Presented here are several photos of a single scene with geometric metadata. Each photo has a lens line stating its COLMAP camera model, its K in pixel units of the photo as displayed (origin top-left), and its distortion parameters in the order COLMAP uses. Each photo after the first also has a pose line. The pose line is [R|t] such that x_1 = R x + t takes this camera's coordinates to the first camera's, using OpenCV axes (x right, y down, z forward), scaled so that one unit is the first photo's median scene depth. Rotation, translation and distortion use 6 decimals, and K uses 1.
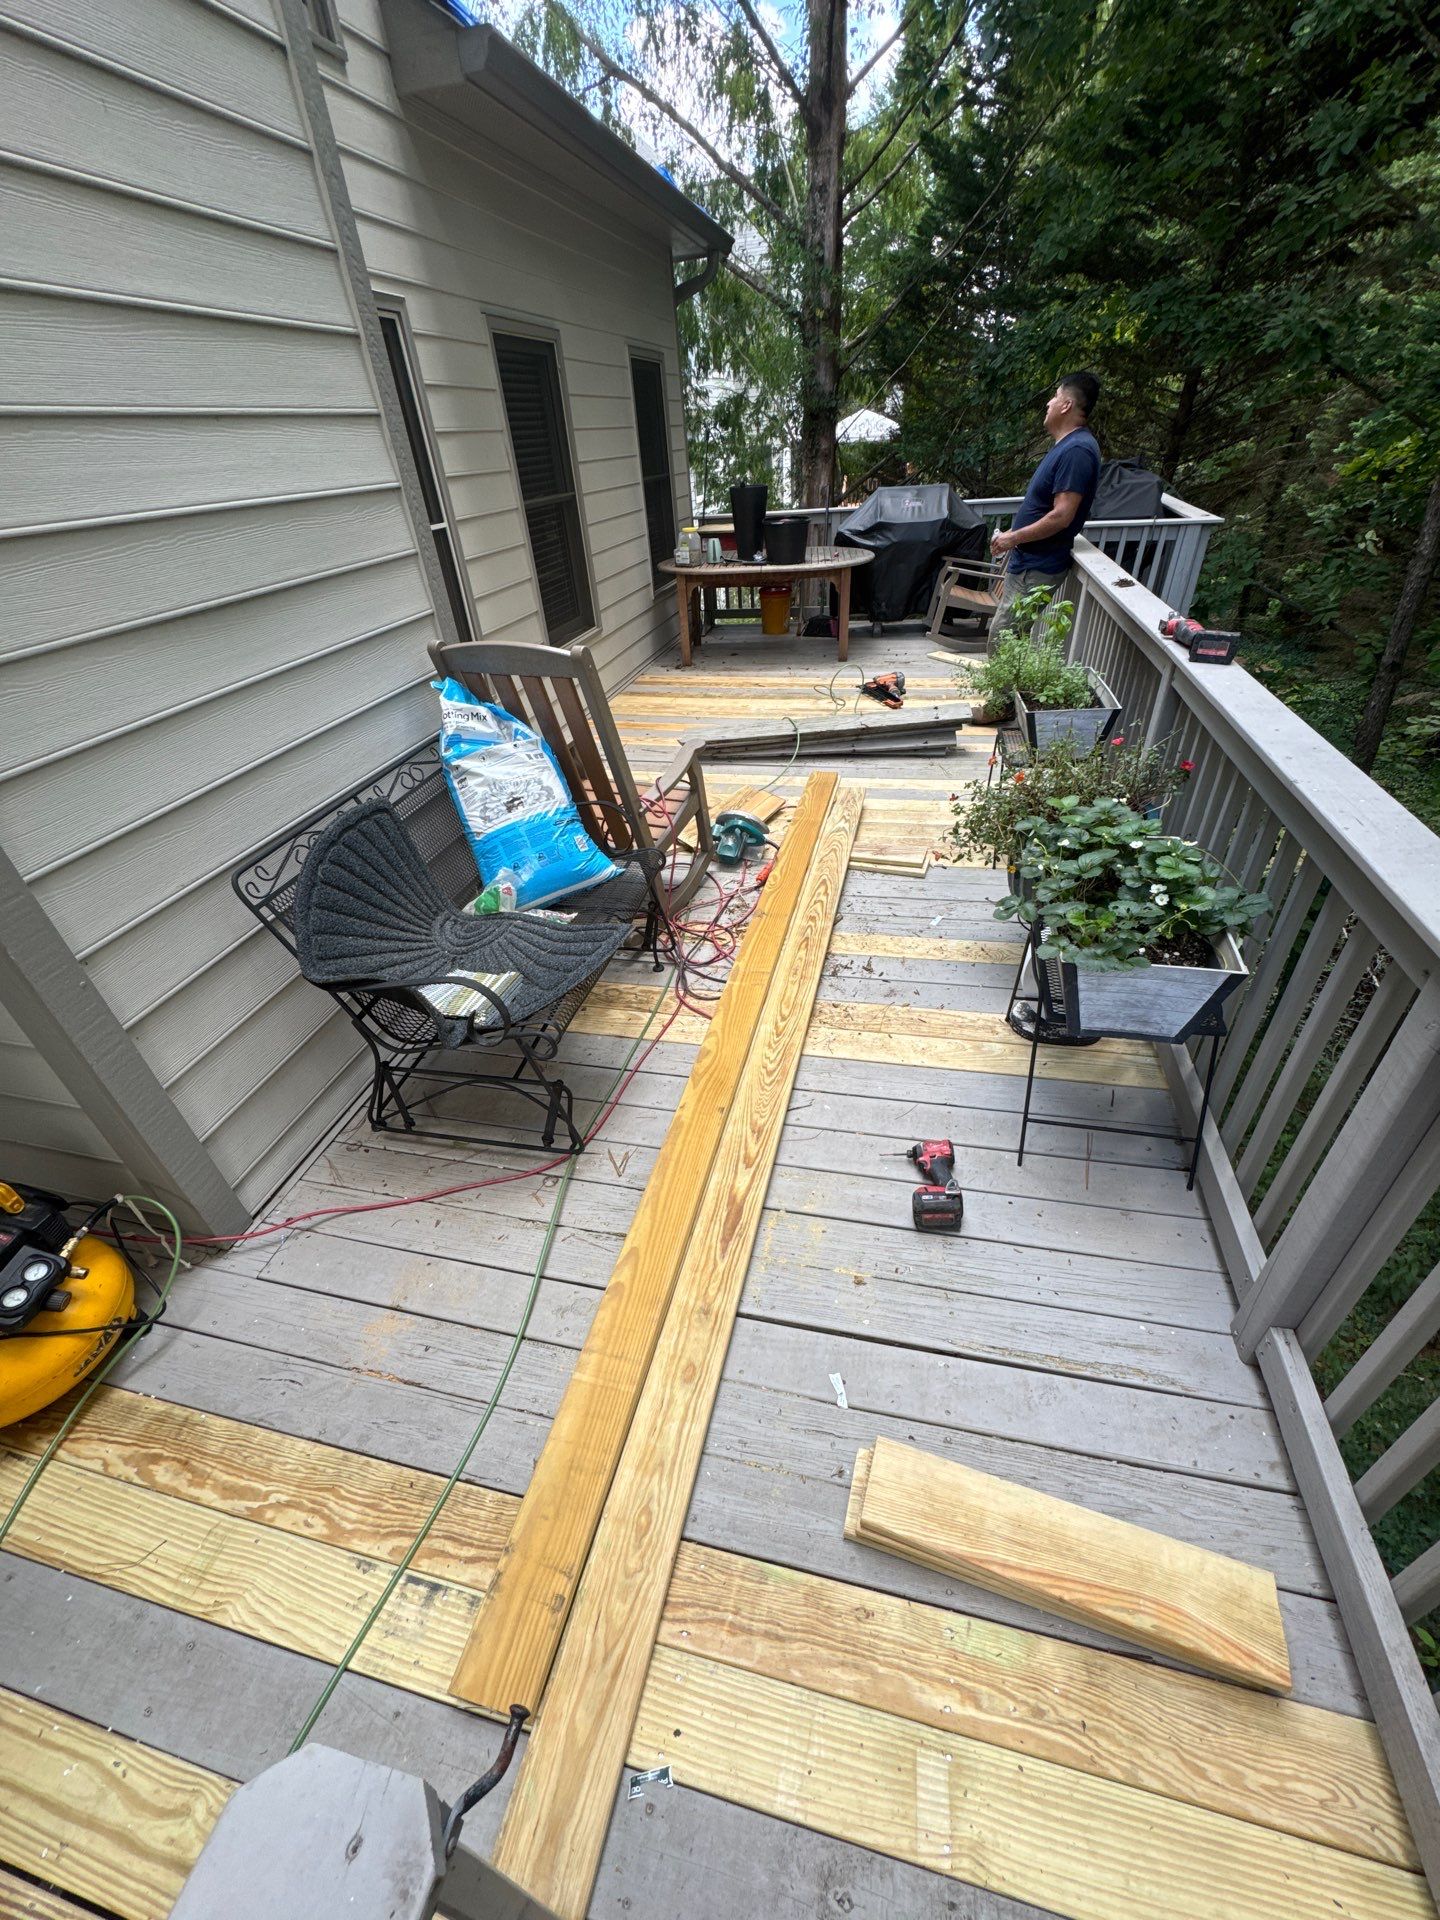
lens RADIAL K [[753.5, 0, 718.8], [0, 753.5, 964.6], [0, 0, 1]] dist [-0.001812, 0.000405]
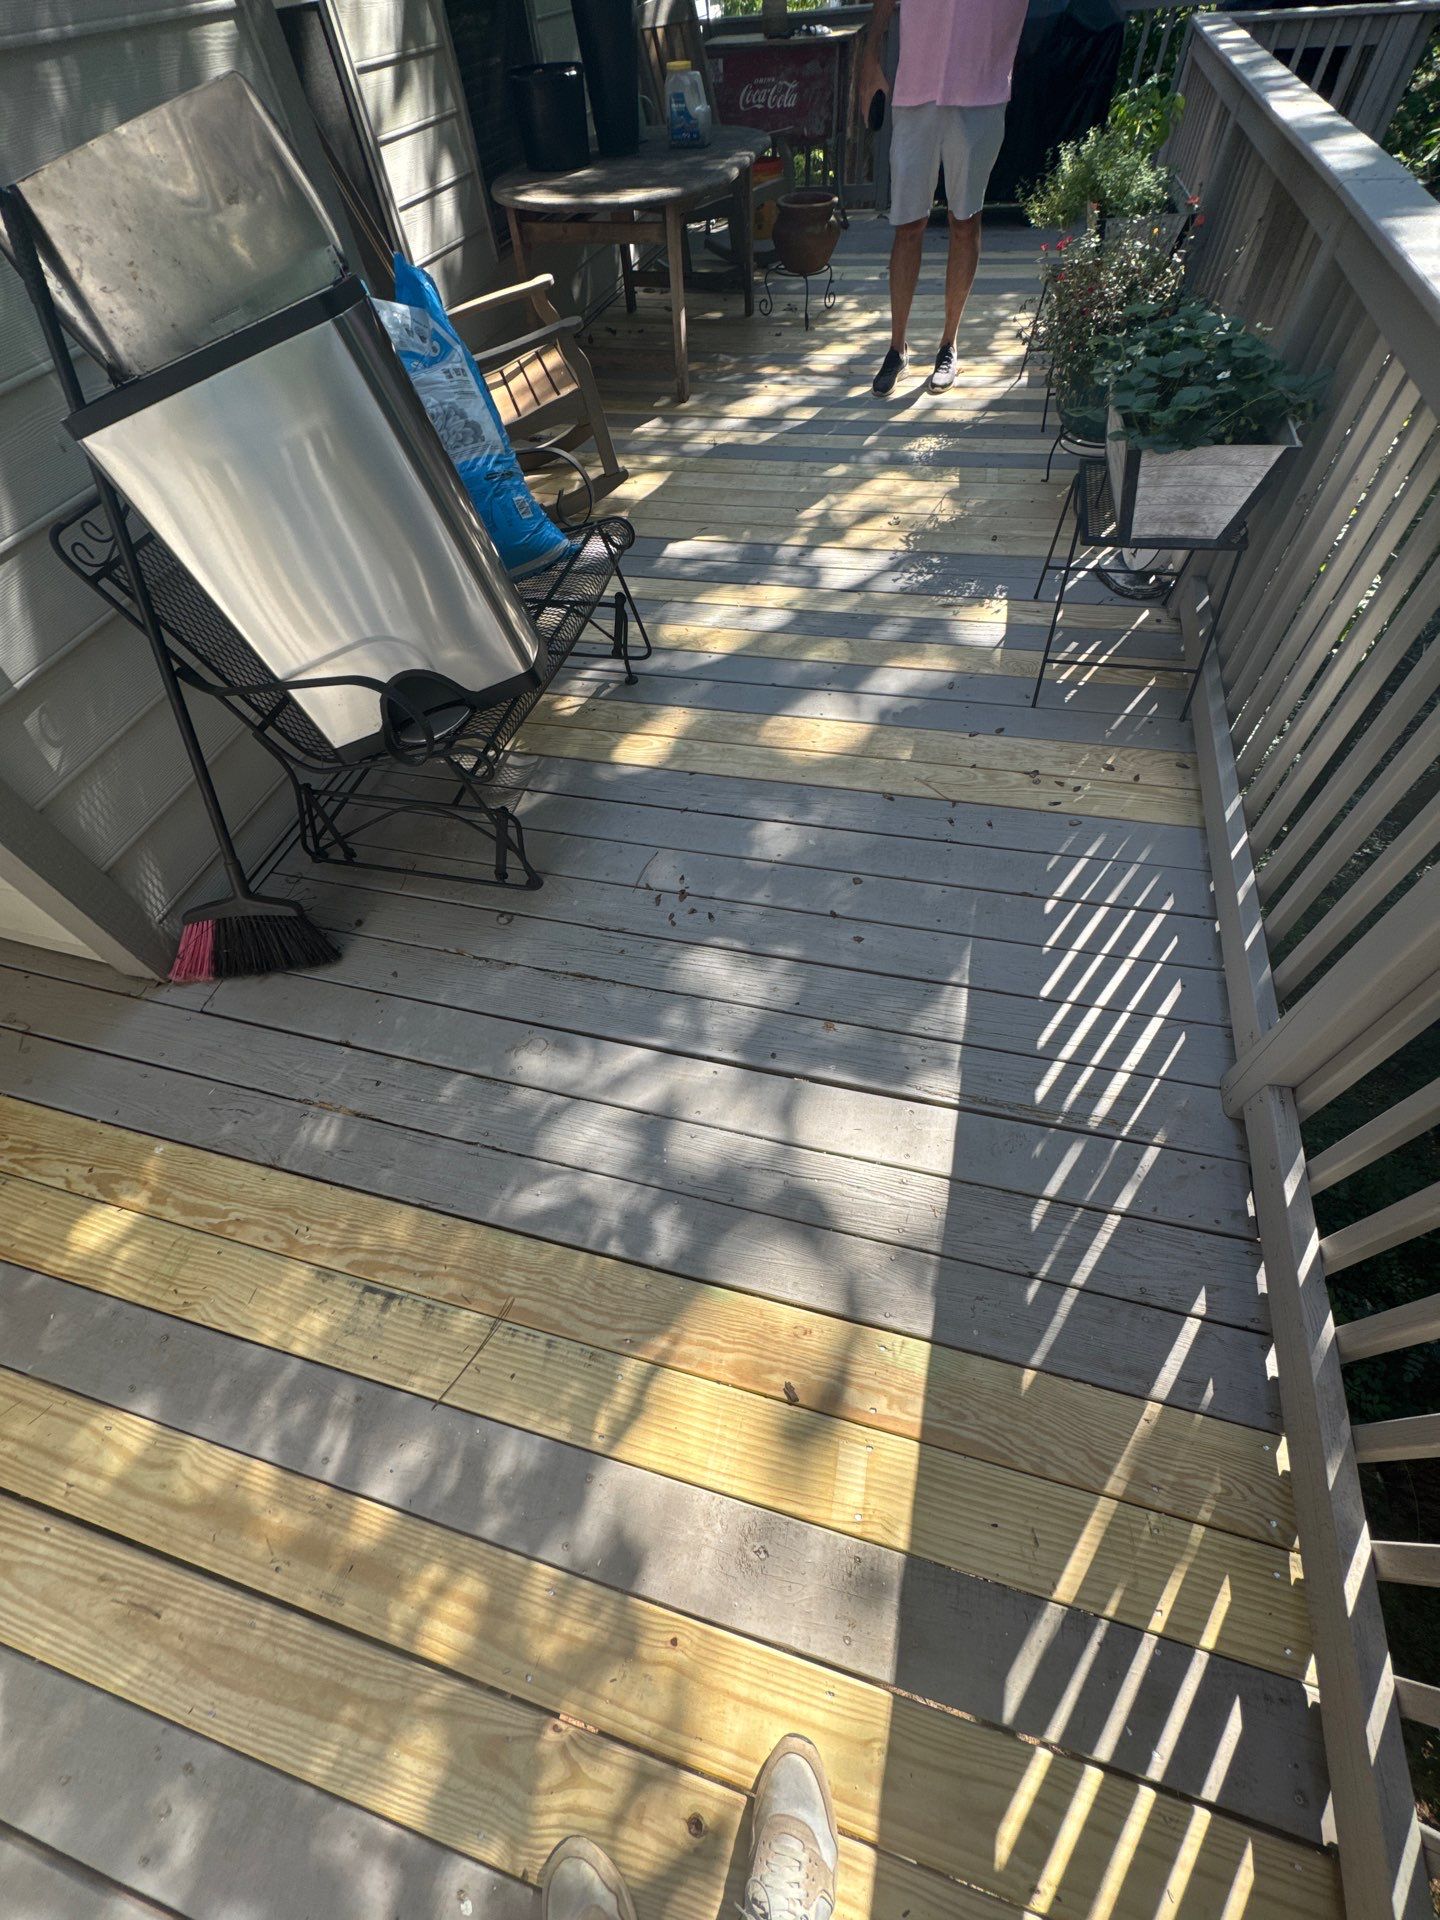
lens RADIAL K [[753.5, 0, 718.8], [0, 753.5, 964.6], [0, 0, 1]] dist [-0.001812, 0.000405]
pose [[0.999772, 0.016116, -0.014029, 0.073153], [-0.010463, 0.941735, 0.336194, 0.041019], [0.018630, -0.335971, 0.941688, 0.169175]]
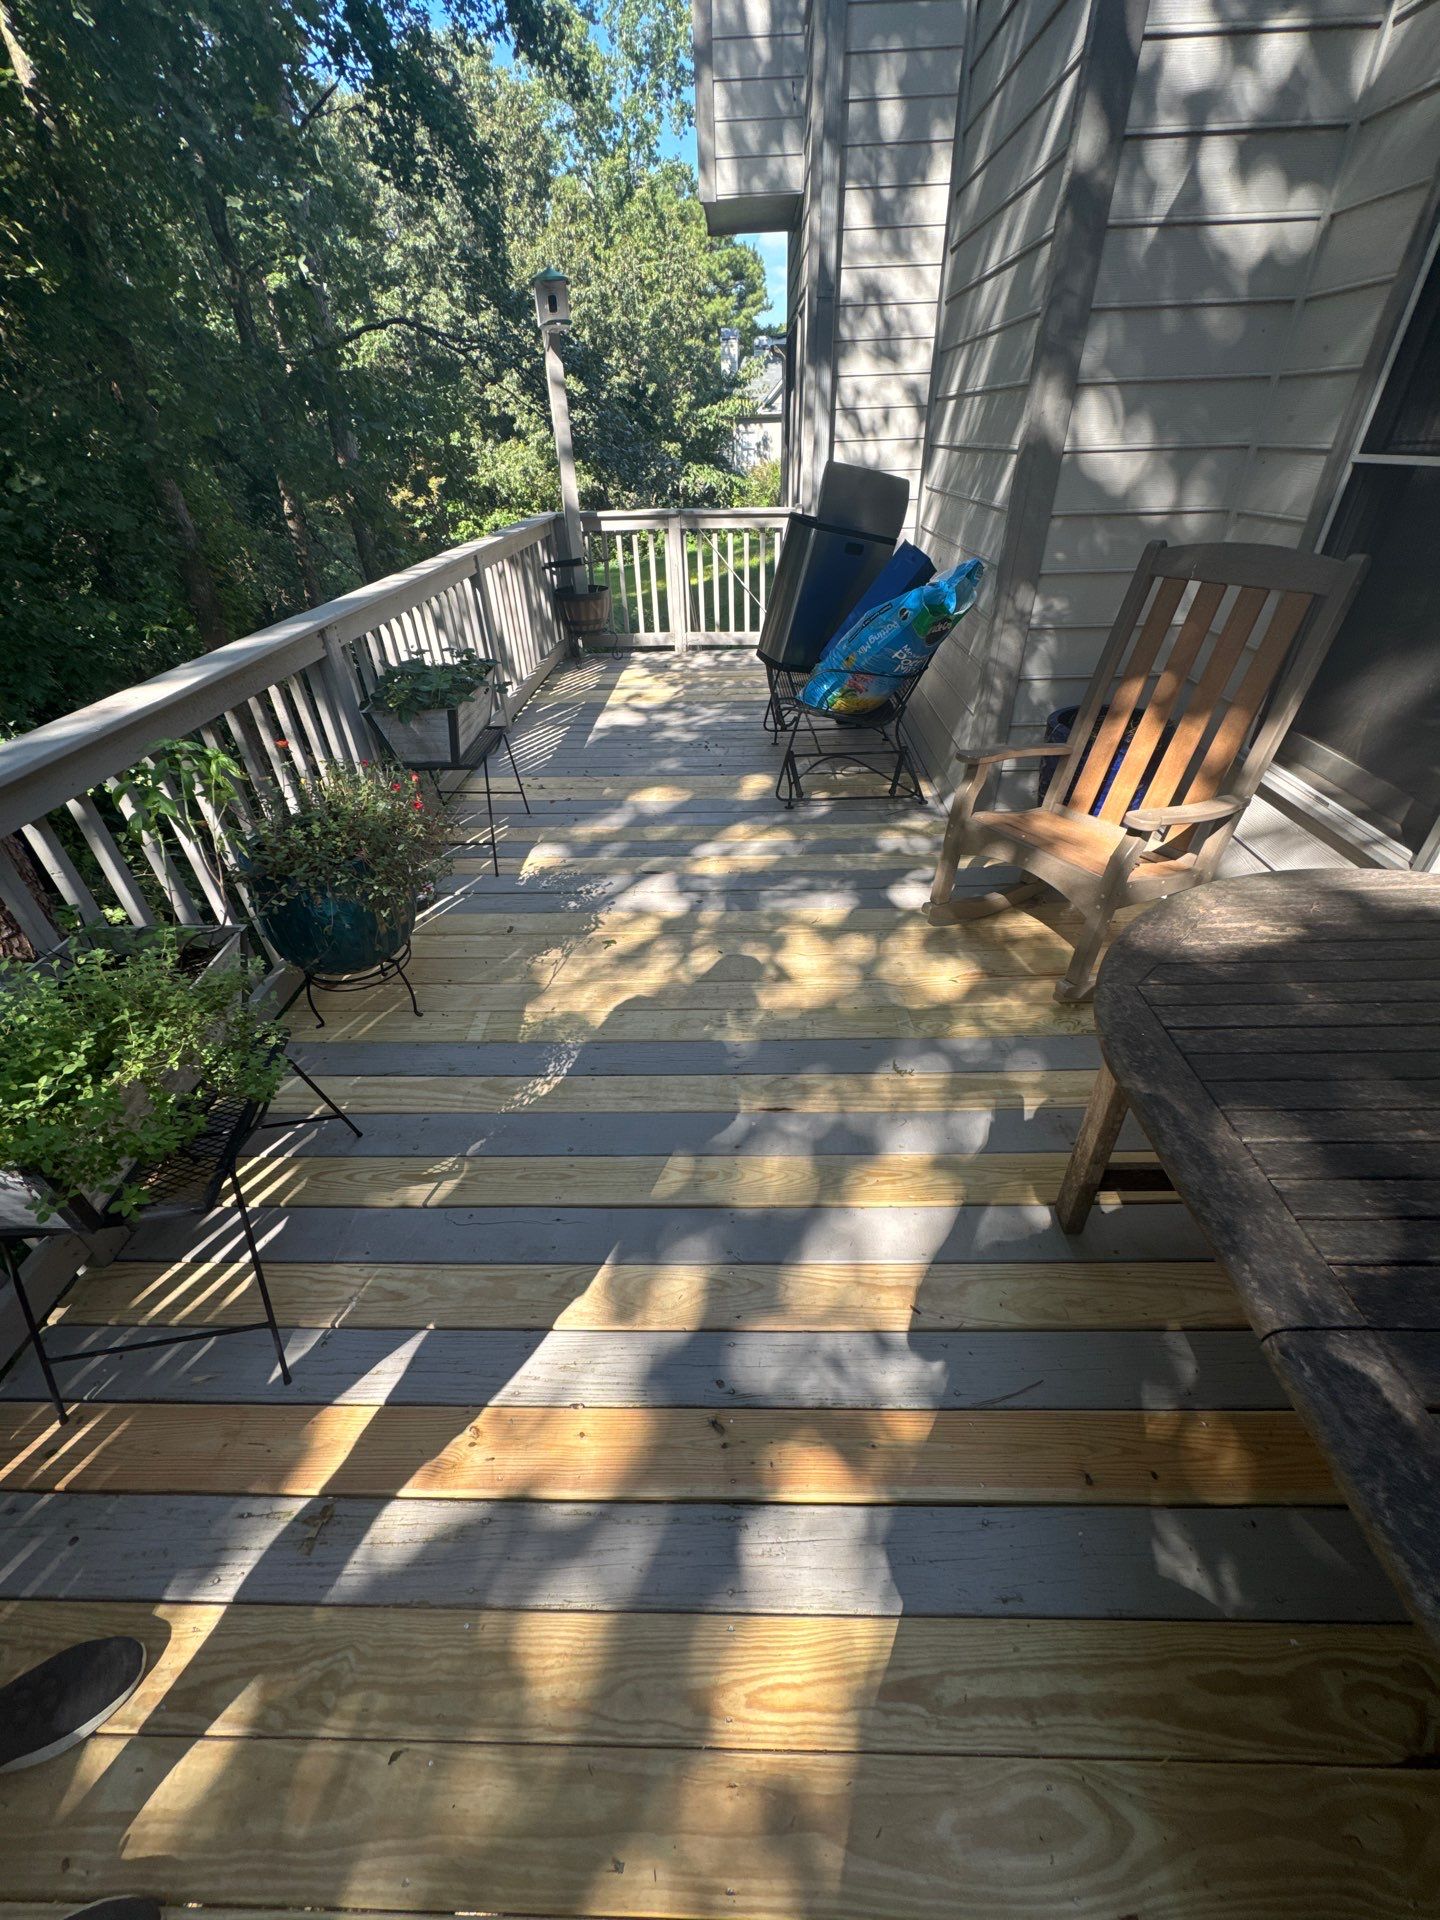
lens RADIAL K [[753.5, 0, 718.8], [0, 753.5, 964.6], [0, 0, 1]] dist [-0.001812, 0.000405]
pose [[-0.971951, 0.205404, -0.114546, 0.447625], [-0.039587, 0.337210, 0.940597, -2.077294], [0.231828, 0.918748, -0.319620, 3.105460]]
